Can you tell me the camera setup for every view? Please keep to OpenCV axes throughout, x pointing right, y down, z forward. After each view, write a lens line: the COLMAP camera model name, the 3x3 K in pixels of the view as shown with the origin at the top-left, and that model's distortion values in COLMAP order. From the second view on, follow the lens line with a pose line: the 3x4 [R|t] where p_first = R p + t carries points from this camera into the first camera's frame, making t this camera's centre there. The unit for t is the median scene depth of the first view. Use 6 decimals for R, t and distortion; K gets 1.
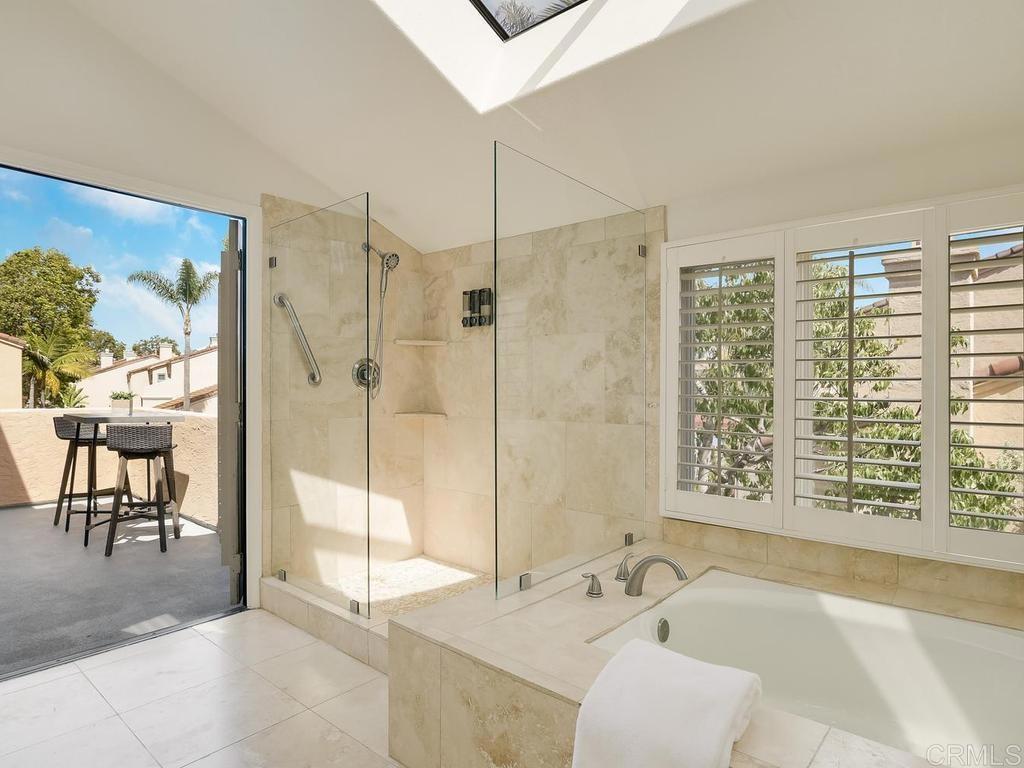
lens RADIAL K [[573.1, 0, 514.7], [0, 573.1, 384.6], [0, 0, 1]] dist [0.000819, -0.001325]
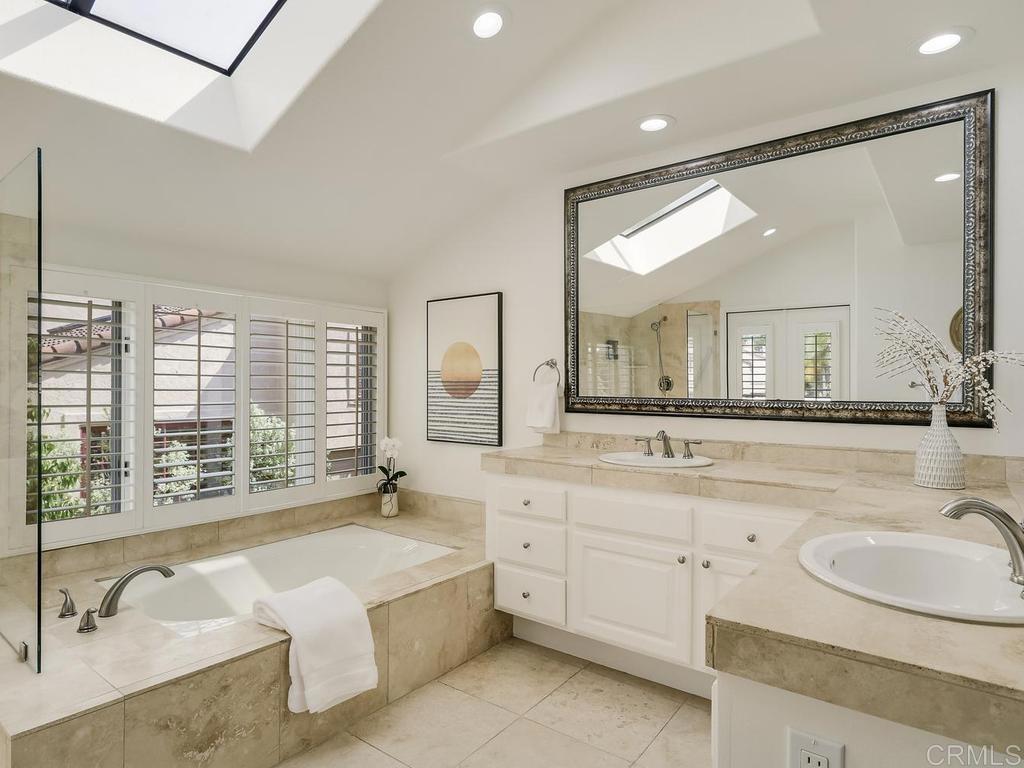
lens RADIAL K [[573.1, 0, 514.8], [0, 573.1, 385.5], [0, 0, 1]] dist [0.000819, -0.001325]
pose [[-0.037737, -0.000723, 0.999287, -0.916780], [-0.012527, 0.999922, 0.000250, -0.072903], [-0.999209, -0.012508, -0.037743, 0.305559]]
